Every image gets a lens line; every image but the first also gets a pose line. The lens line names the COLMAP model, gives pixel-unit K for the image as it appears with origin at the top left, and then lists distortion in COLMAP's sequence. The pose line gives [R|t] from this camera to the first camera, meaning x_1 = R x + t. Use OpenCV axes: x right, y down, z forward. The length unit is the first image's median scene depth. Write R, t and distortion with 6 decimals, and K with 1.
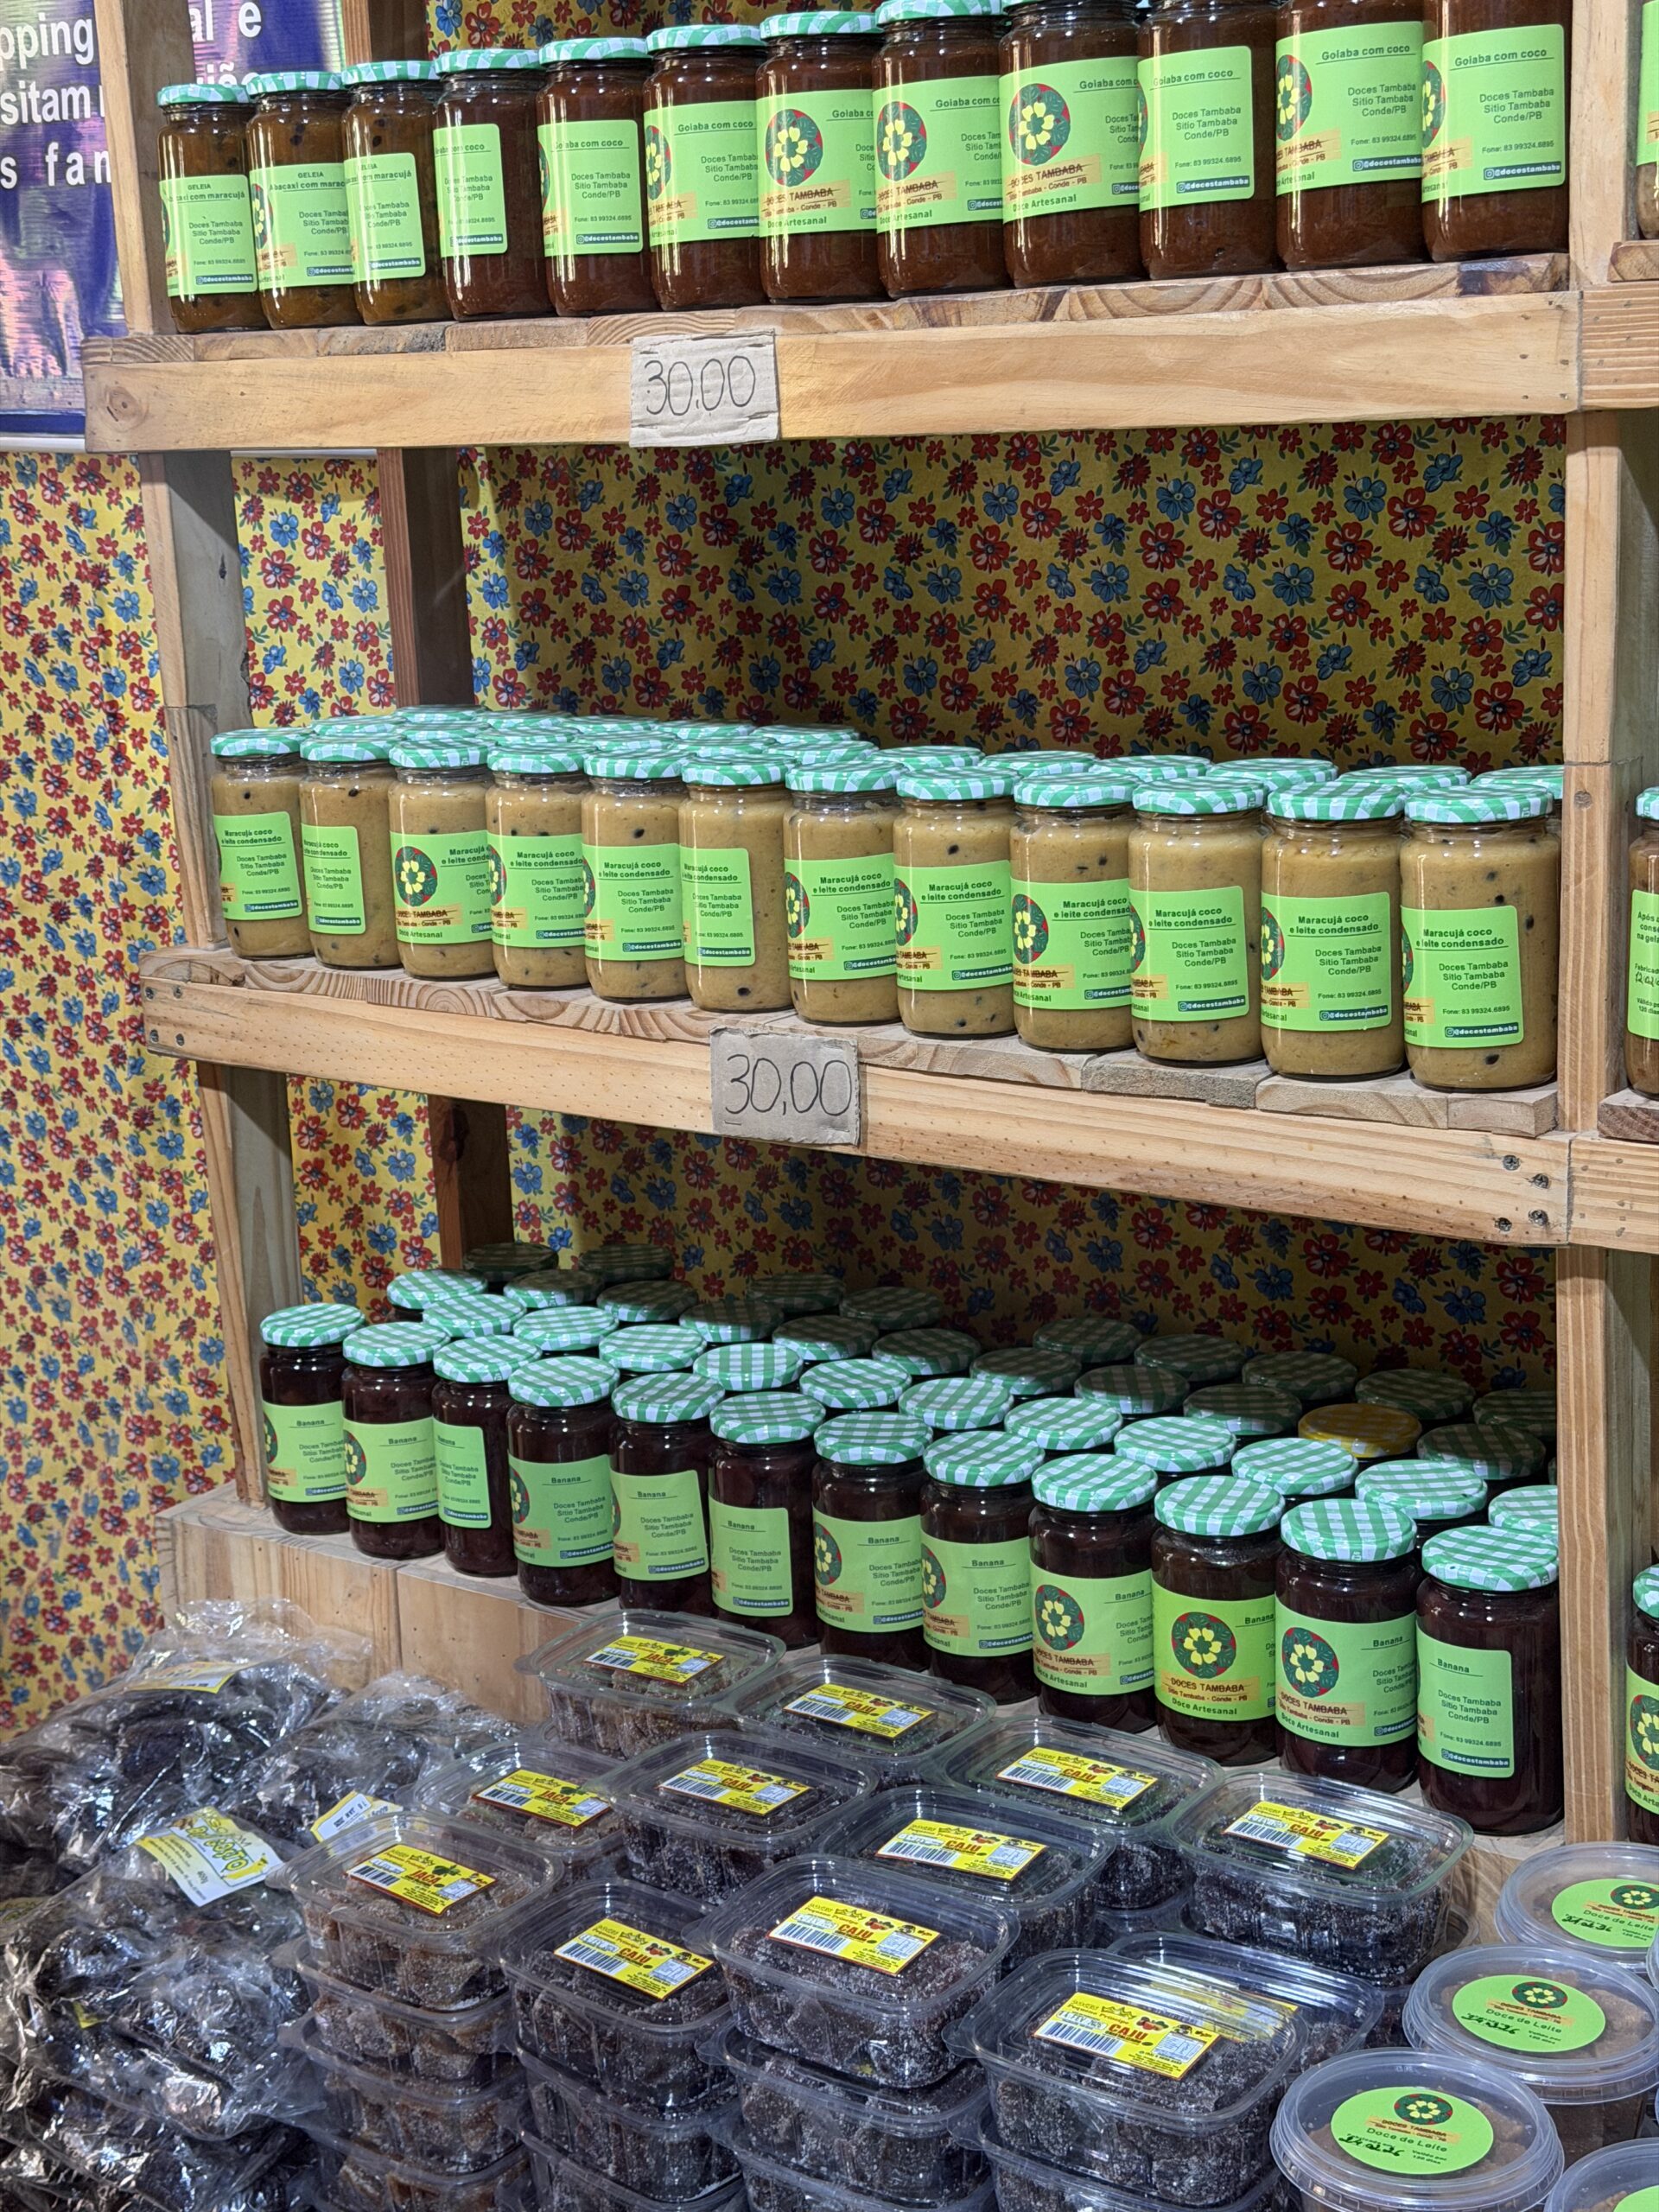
lens RADIAL K [[3053.6, 0, 822.8], [0, 3053.6, 1101.9], [0, 0, 1]] dist [0.118429, 0.000000]
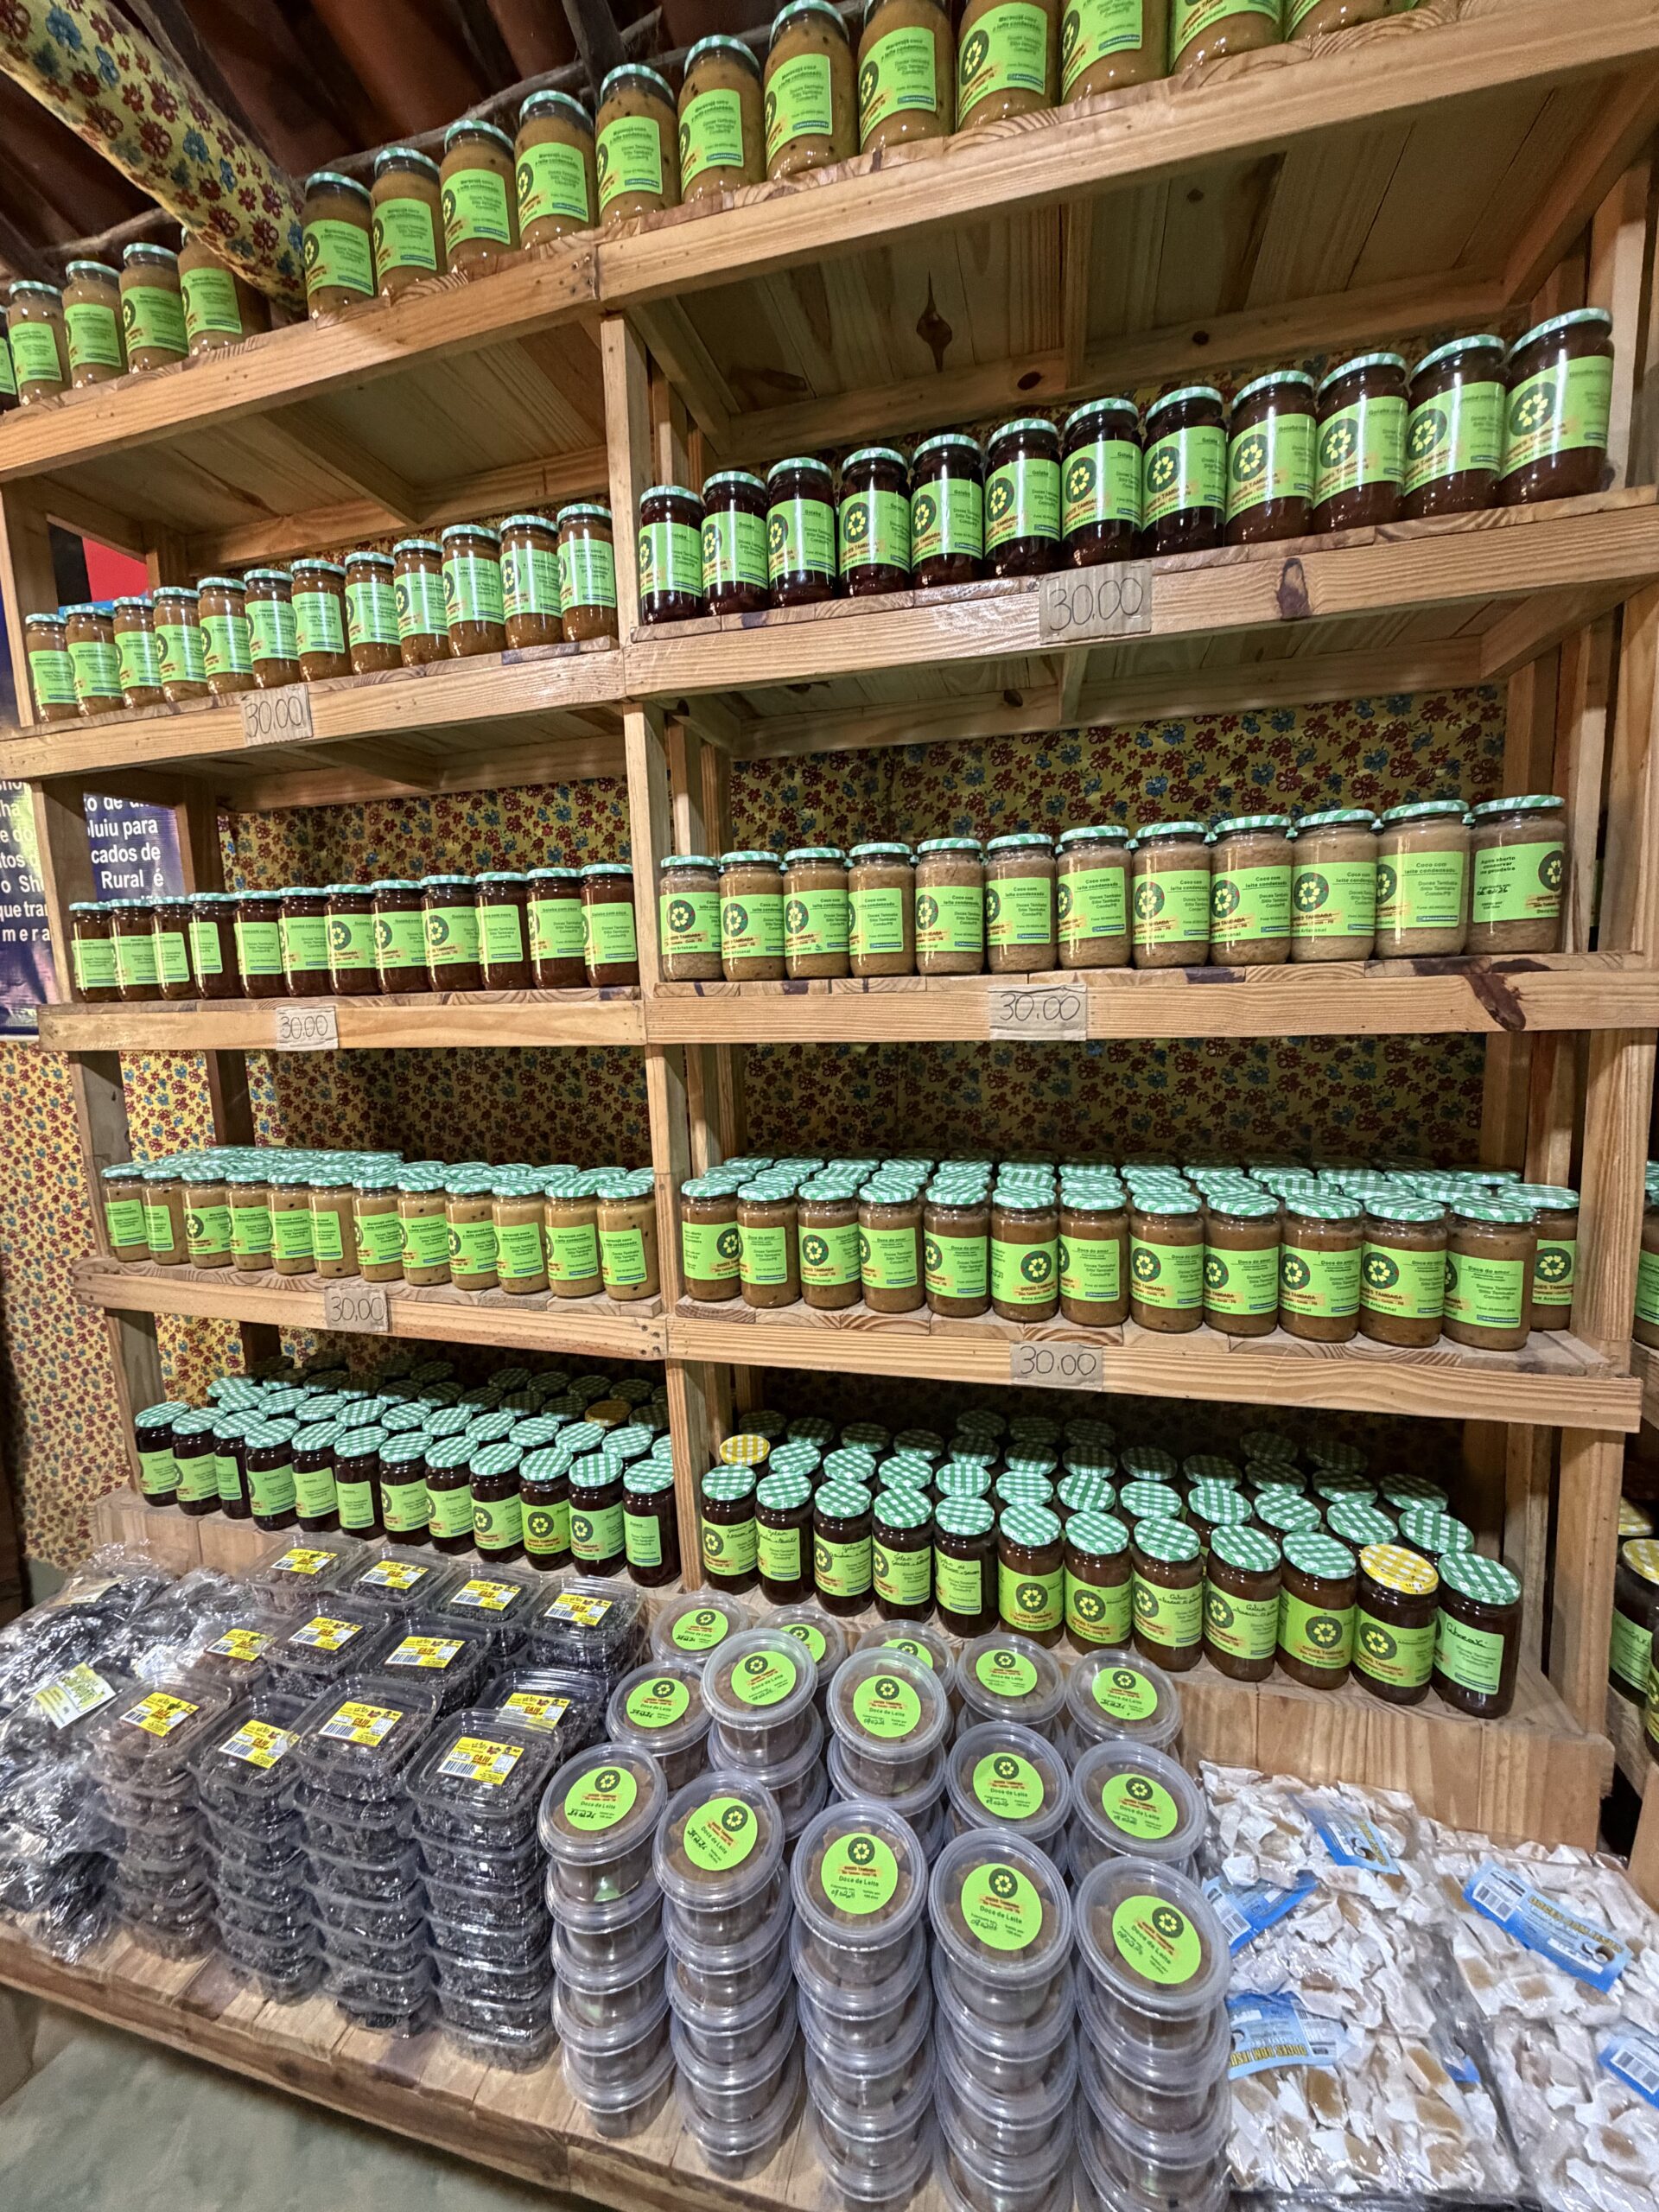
lens RADIAL K [[885.9, 0, 830.4], [0, 885.9, 1108.1], [0, 0, 1]] dist [0.000274, 0.000052]
pose [[0.935185, -0.037042, 0.352216, 0.100450], [0.074730, 0.992762, -0.094013, -0.071113], [-0.346184, 0.114241, 0.931185, 0.204876]]
